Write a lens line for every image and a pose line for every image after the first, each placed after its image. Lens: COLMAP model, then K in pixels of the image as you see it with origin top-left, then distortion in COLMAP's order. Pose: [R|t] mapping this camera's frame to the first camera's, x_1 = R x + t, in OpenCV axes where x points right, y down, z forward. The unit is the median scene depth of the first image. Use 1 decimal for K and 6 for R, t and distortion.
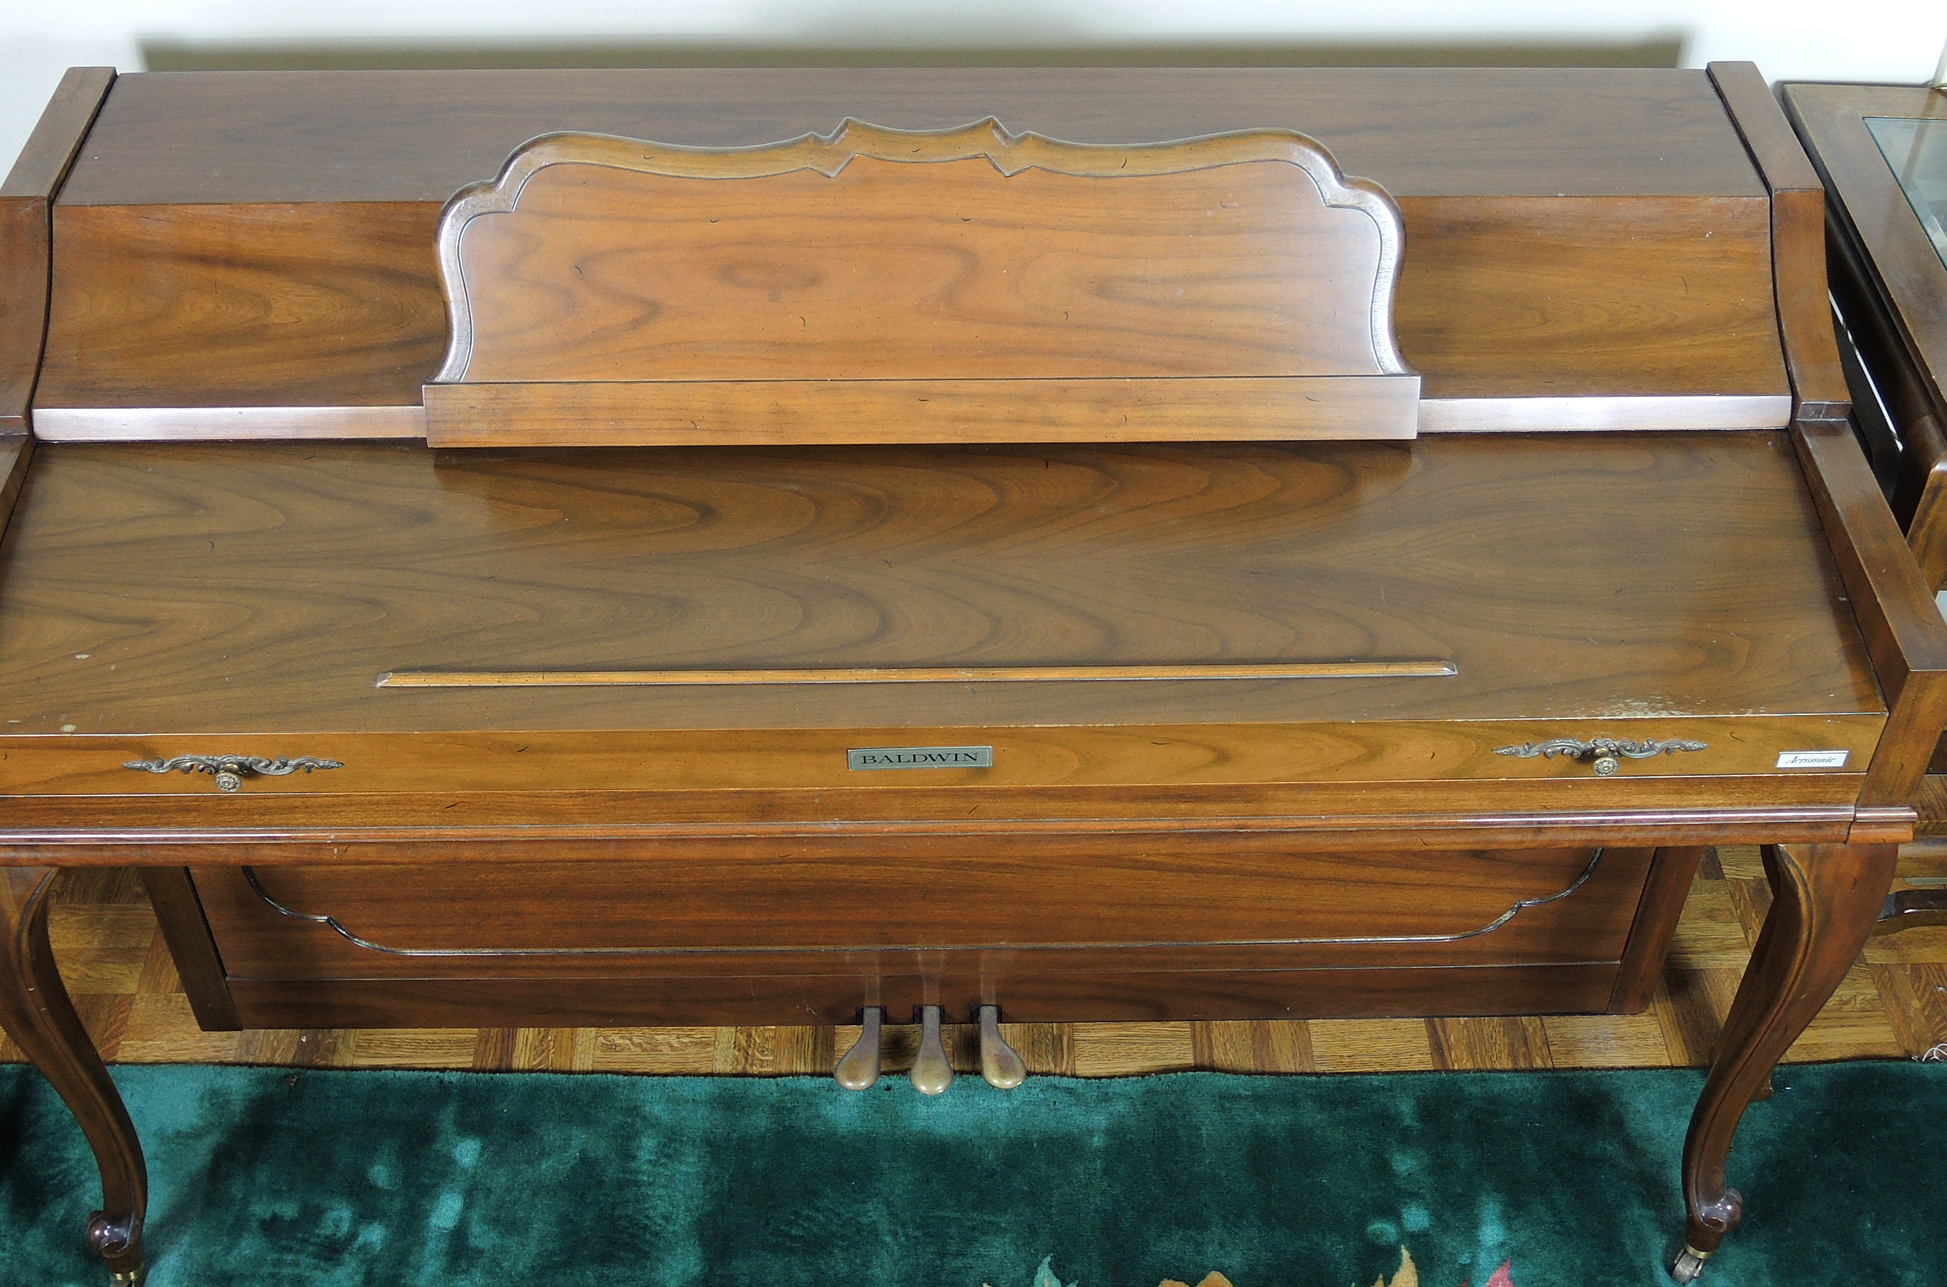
lens RADIAL K [[2283.4, 0, 994.0], [0, 2283.4, 635.0], [0, 0, 1]] dist [-0.065406, 0.000000]
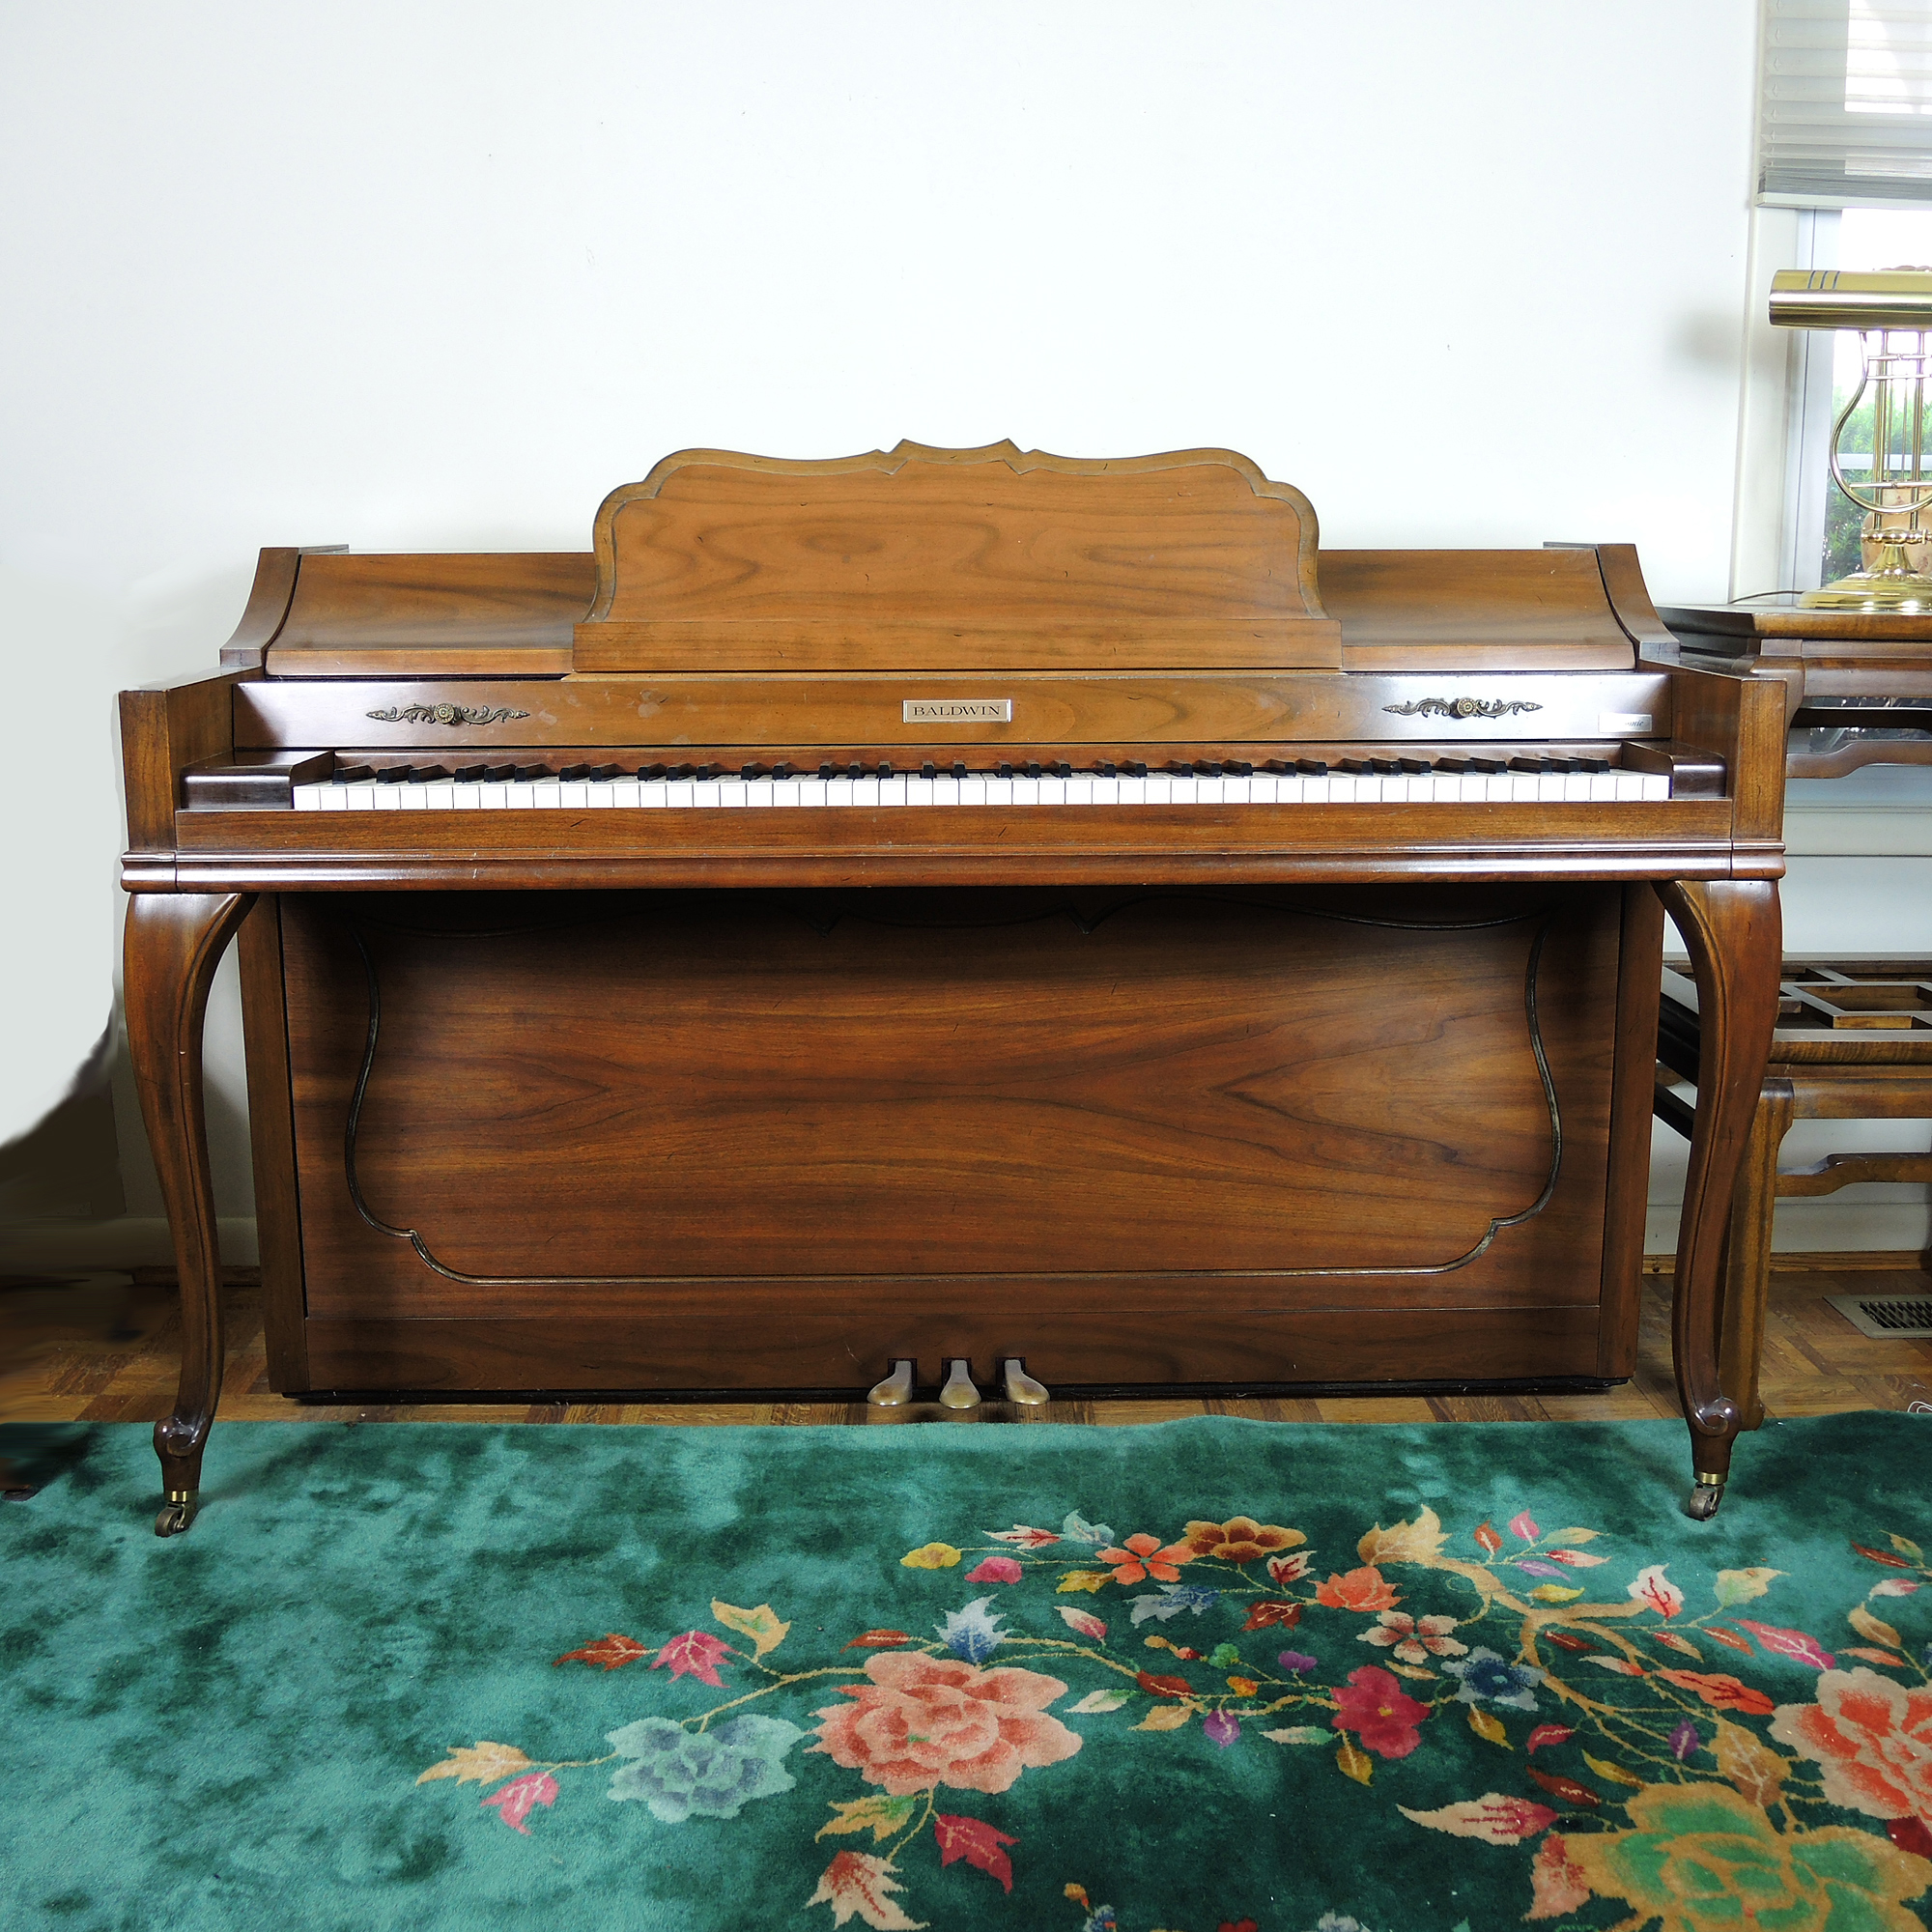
lens RADIAL K [[2229.6, 0, 952.1], [0, 2229.6, 967.4], [0, 0, 1]] dist [-0.069662, 0.000000]
pose [[0.999868, -0.011132, -0.011873, -0.017438], [0.003156, 0.848282, -0.529535, 0.593868], [0.015967, 0.529428, 0.848205, 0.022033]]
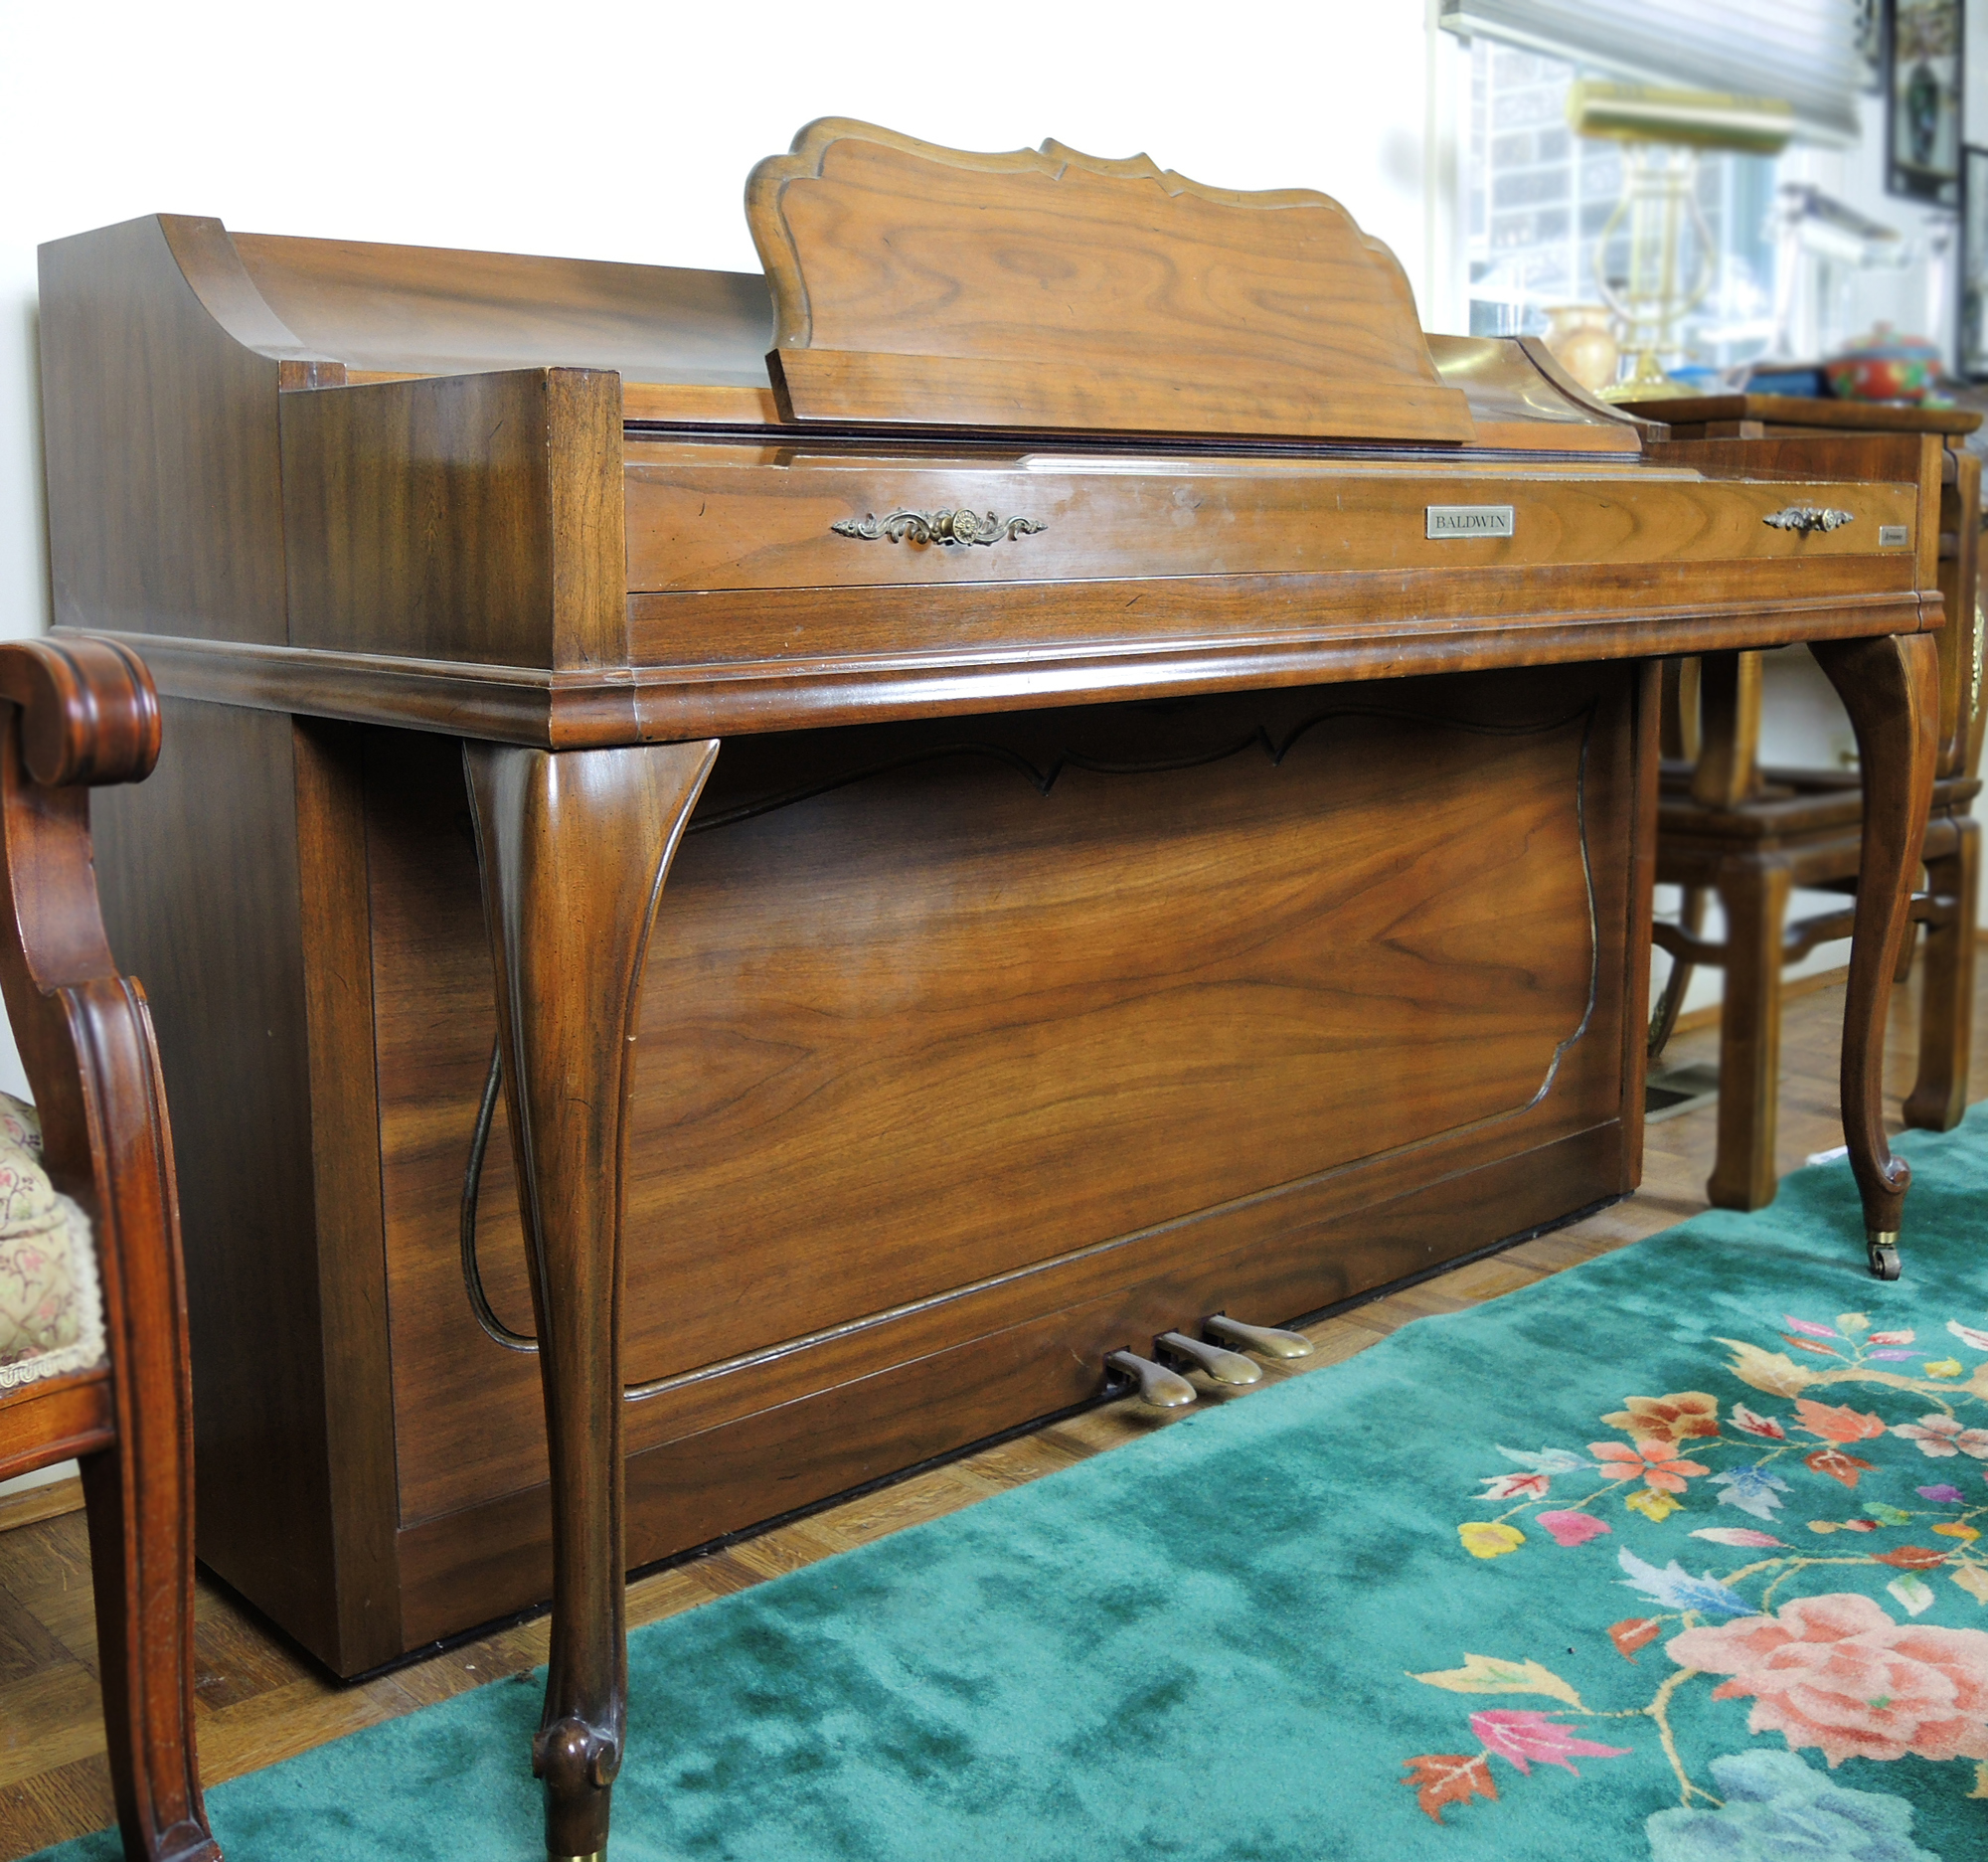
lens RADIAL K [[2286.3, 0, 1030.3], [0, 2286.3, 858.9], [0, 0, 1]] dist [-0.075117, 0.000000]
pose [[0.738386, -0.113238, 0.664803, -0.631352], [0.472843, 0.789820, -0.390646, 0.346838], [-0.480839, 0.602795, 0.636736, 0.420513]]
